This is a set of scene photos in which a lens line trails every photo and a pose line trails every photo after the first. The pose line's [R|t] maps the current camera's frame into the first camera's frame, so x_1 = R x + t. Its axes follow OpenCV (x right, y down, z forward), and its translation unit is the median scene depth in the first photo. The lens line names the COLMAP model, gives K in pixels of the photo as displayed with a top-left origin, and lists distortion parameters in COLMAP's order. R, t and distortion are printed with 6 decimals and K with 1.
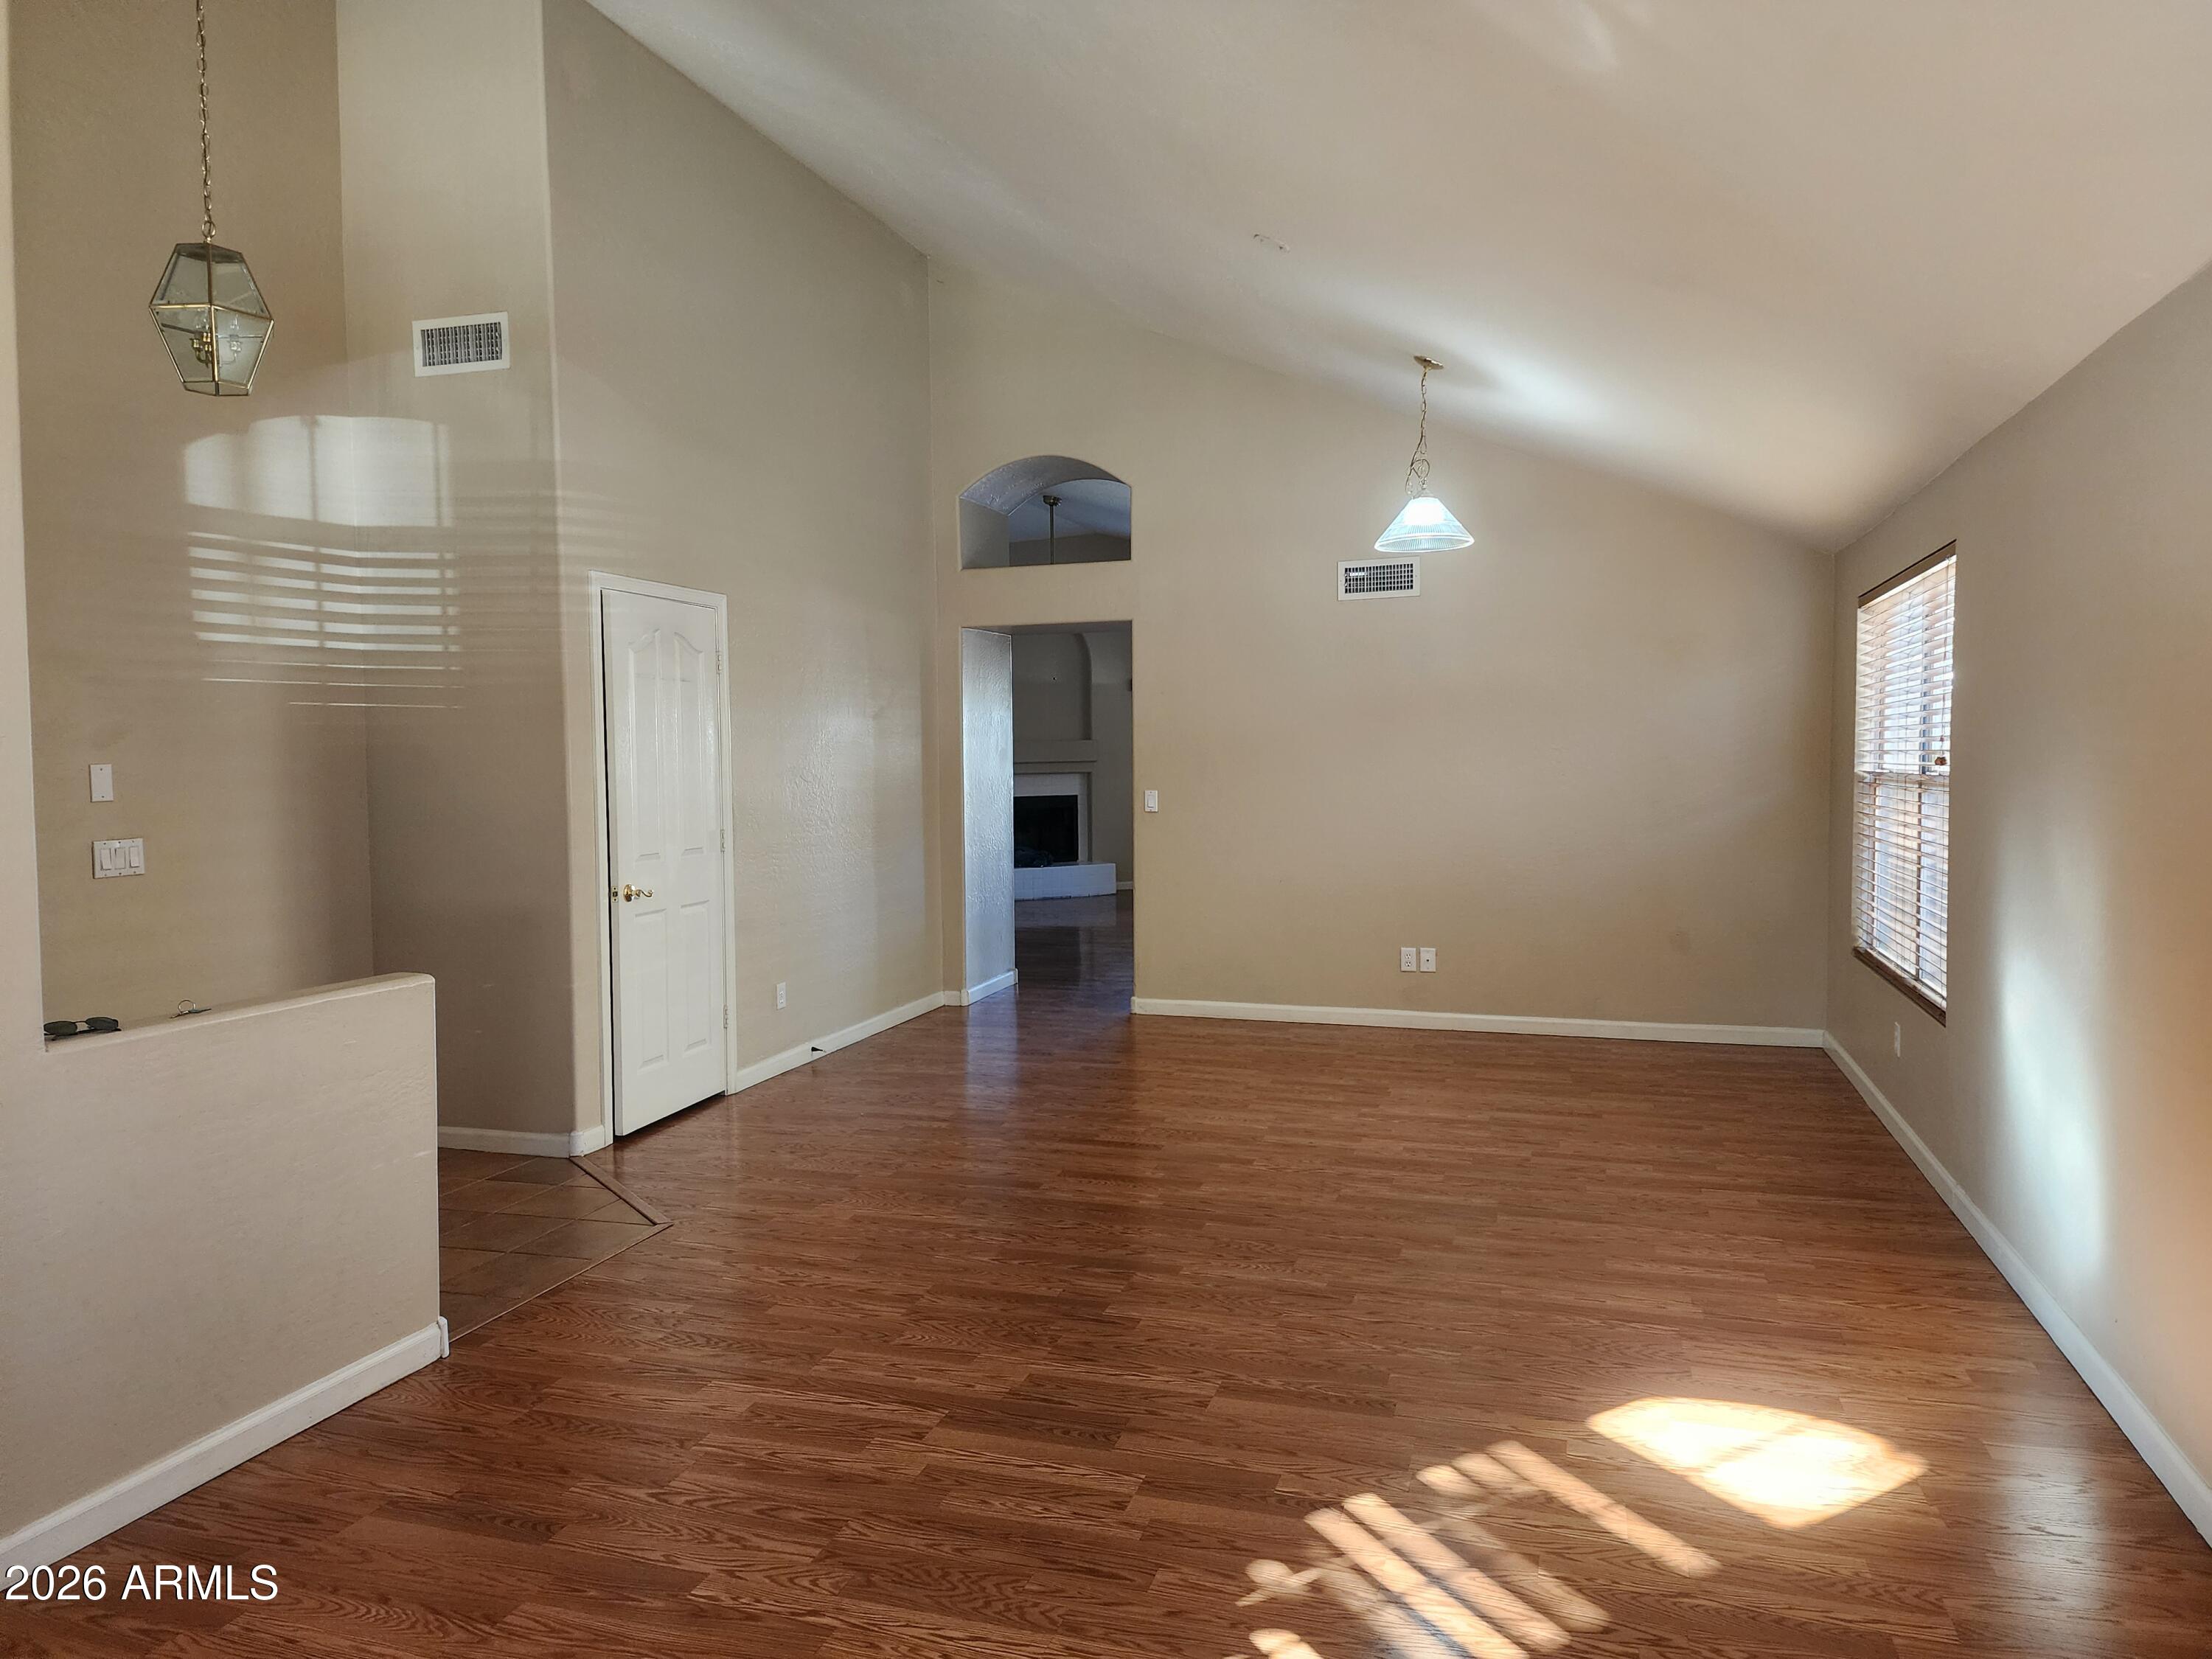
lens RADIAL K [[1470.0, 0, 1109.0], [0, 1470.0, 818.6], [0, 0, 1]] dist [0.100474, -0.097068]
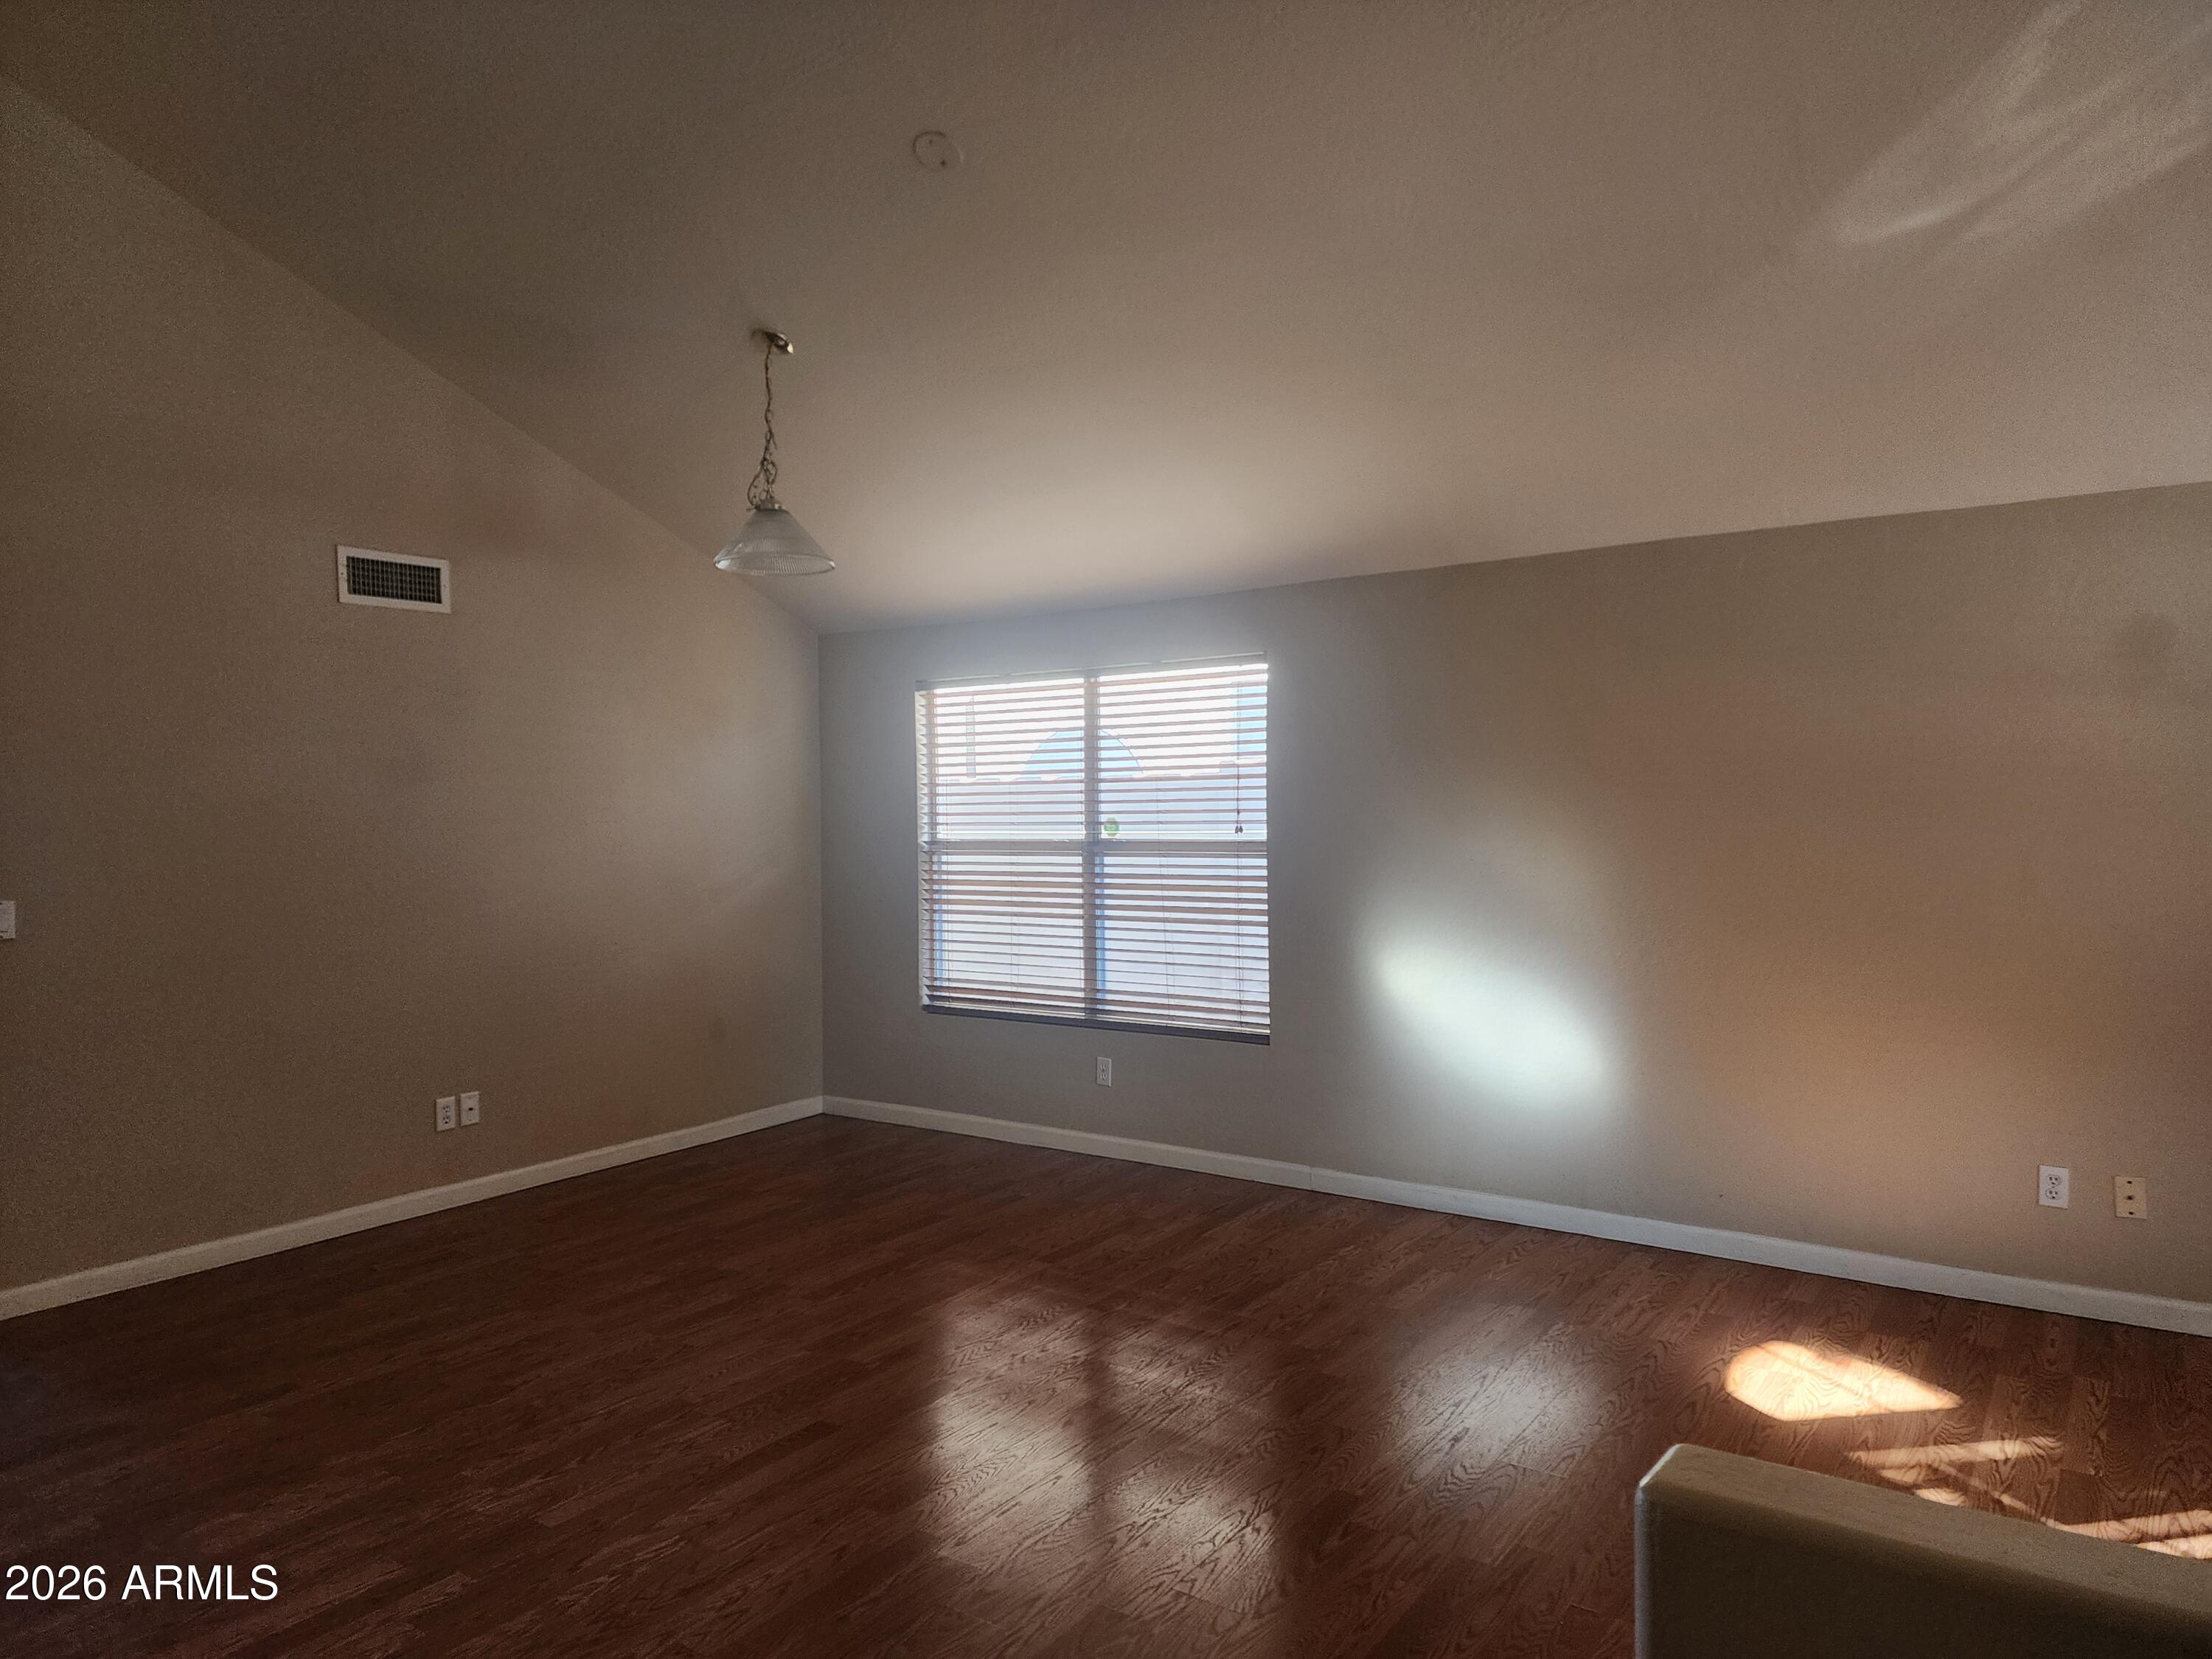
lens RADIAL K [[1470.0, 0, 1109.0], [0, 1470.0, 818.6], [0, 0, 1]] dist [0.100474, -0.097068]
pose [[0.300866, -0.008768, 0.953626, -0.479244], [0.046780, 0.998890, -0.005574, -0.036300], [-0.952518, 0.046287, 0.300942, 0.552213]]
